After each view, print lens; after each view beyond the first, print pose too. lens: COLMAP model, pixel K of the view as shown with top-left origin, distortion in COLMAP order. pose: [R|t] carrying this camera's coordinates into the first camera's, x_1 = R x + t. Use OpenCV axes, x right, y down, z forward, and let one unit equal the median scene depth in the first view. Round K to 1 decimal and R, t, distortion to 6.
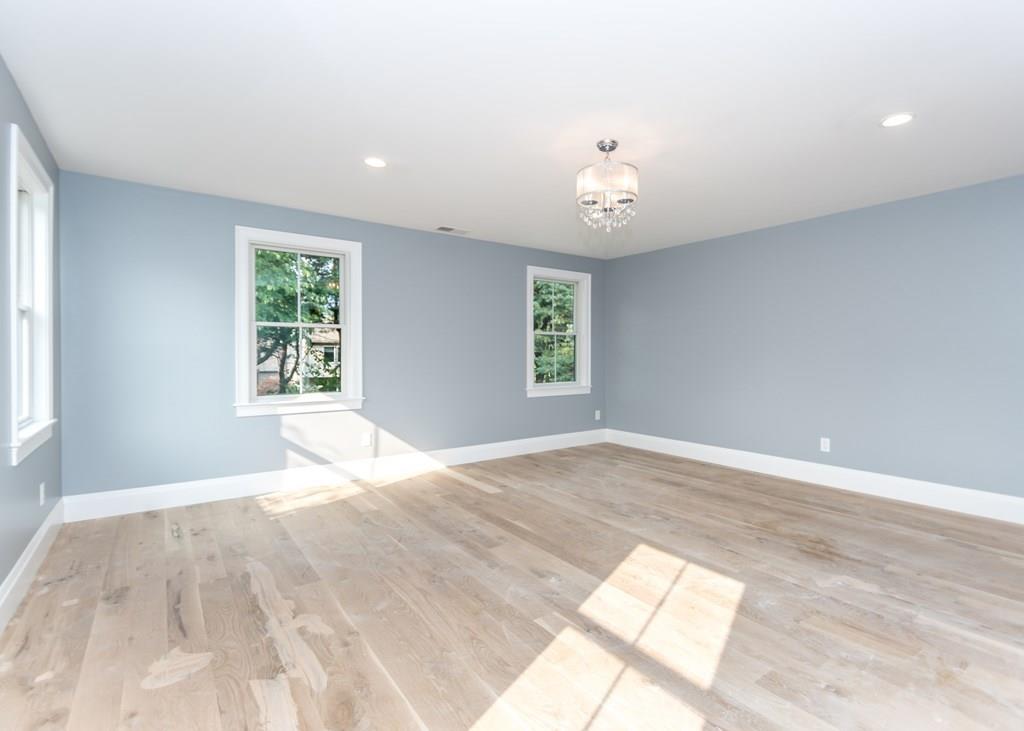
lens RADIAL K [[493.6, 0, 538.2], [0, 493.6, 361.4], [0, 0, 1]] dist [0.004840, 0.000129]
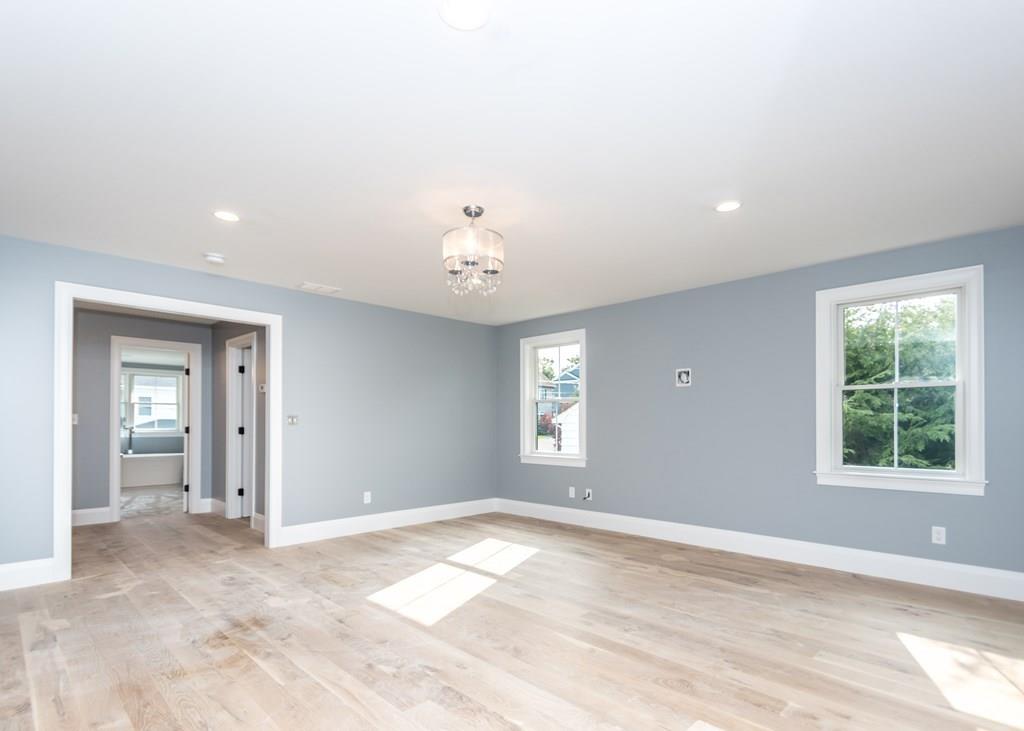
lens RADIAL K [[514.5, 0, 510.8], [0, 514.5, 422.1], [0, 0, 1]] dist [0.010934, -0.000019]
pose [[-0.991521, -0.003662, -0.129894, 0.192069], [-0.005291, 0.999912, 0.012199, -0.018197], [0.129838, 0.012782, -0.991453, 1.983787]]
